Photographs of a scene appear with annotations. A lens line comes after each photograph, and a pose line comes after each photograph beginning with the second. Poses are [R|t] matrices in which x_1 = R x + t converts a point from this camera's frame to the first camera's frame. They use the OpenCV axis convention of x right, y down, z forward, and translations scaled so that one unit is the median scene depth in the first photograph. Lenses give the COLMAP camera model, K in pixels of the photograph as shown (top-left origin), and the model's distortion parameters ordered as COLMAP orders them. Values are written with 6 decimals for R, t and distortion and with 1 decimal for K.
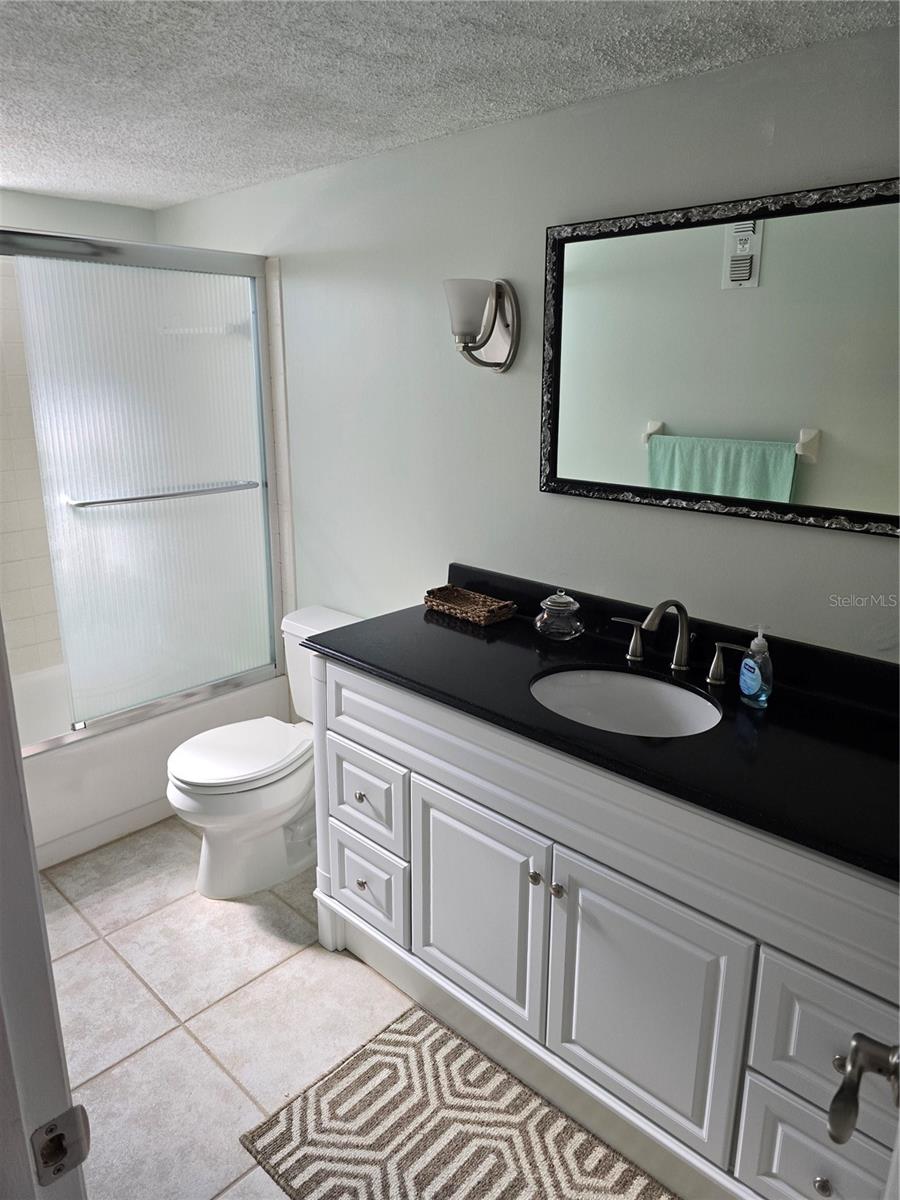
lens RADIAL K [[816.0, 0, 422.6], [0, 816.0, 563.3], [0, 0, 1]] dist [0.063272, -0.058642]
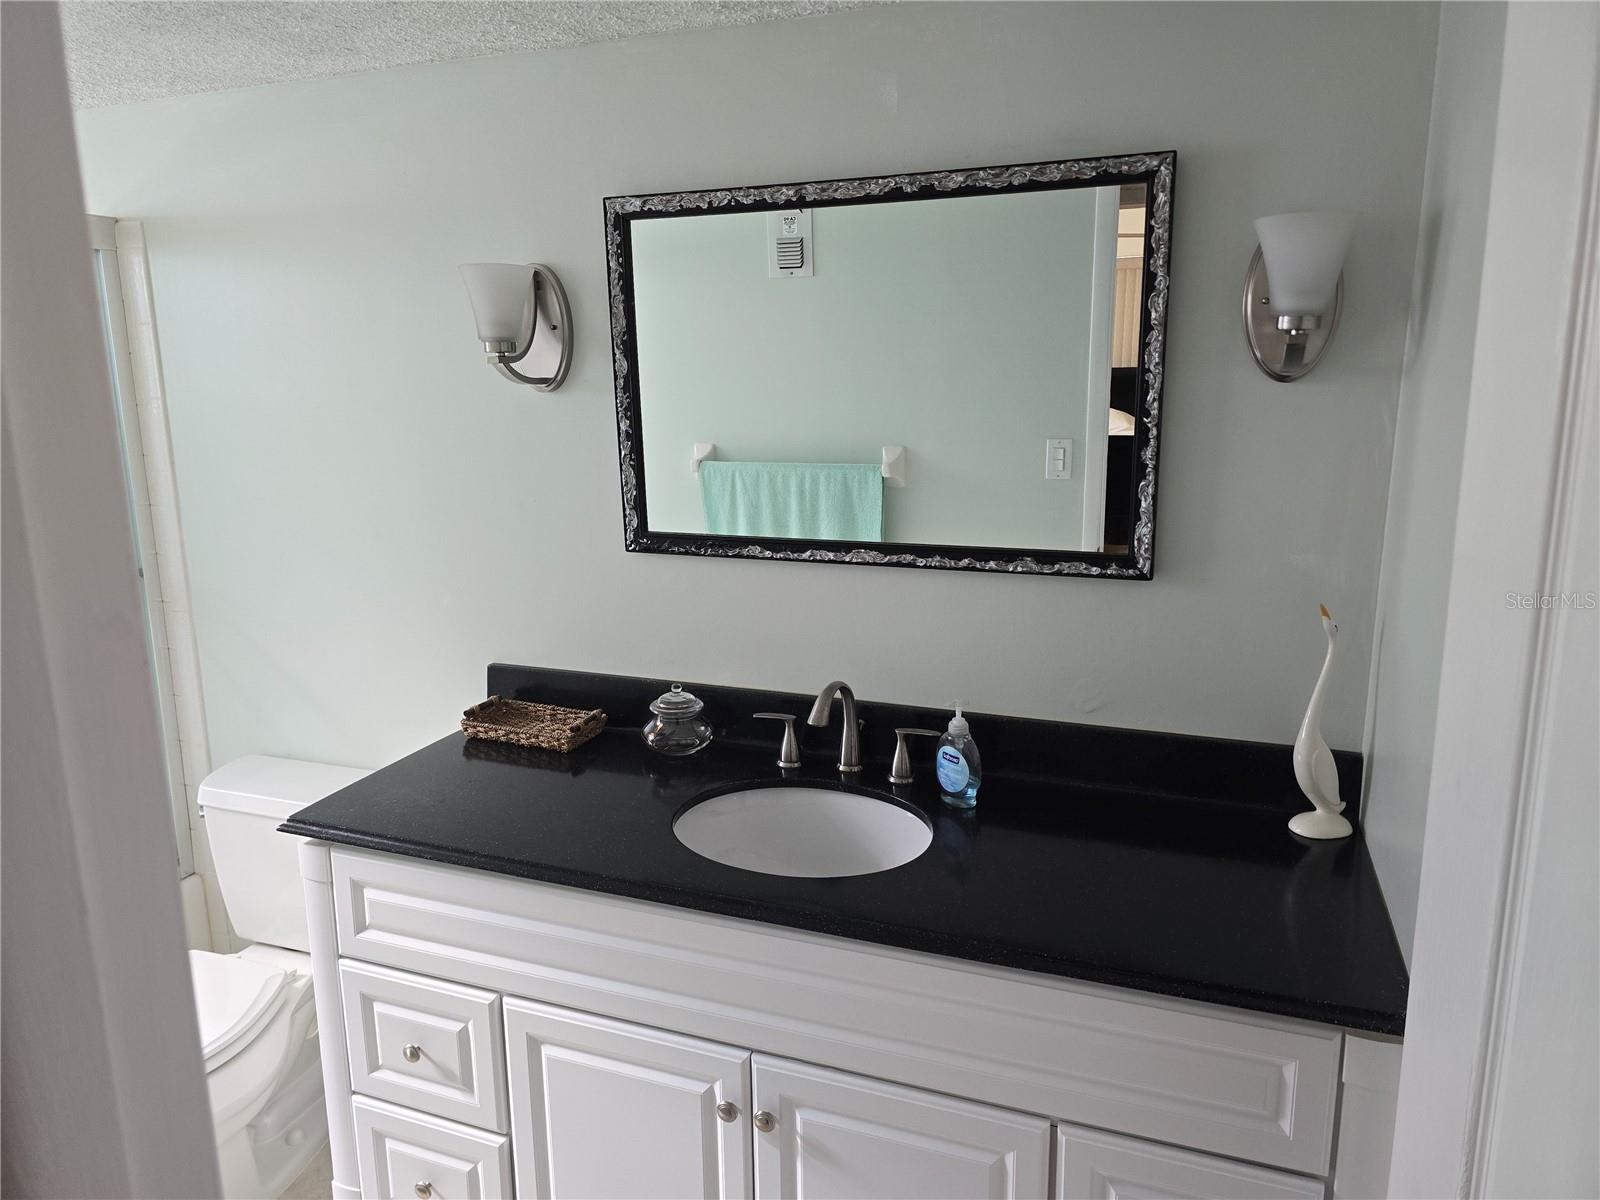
lens RADIAL K [[1088.0, 0, 804.5], [0, 1088.0, 558.3], [0, 0, 1]] dist [0.063272, -0.058642]
pose [[0.918840, -0.088735, 0.384523, -0.093161], [0.113820, 0.992574, -0.042925, -0.026833], [-0.377859, 0.083208, 0.922117, 0.059314]]
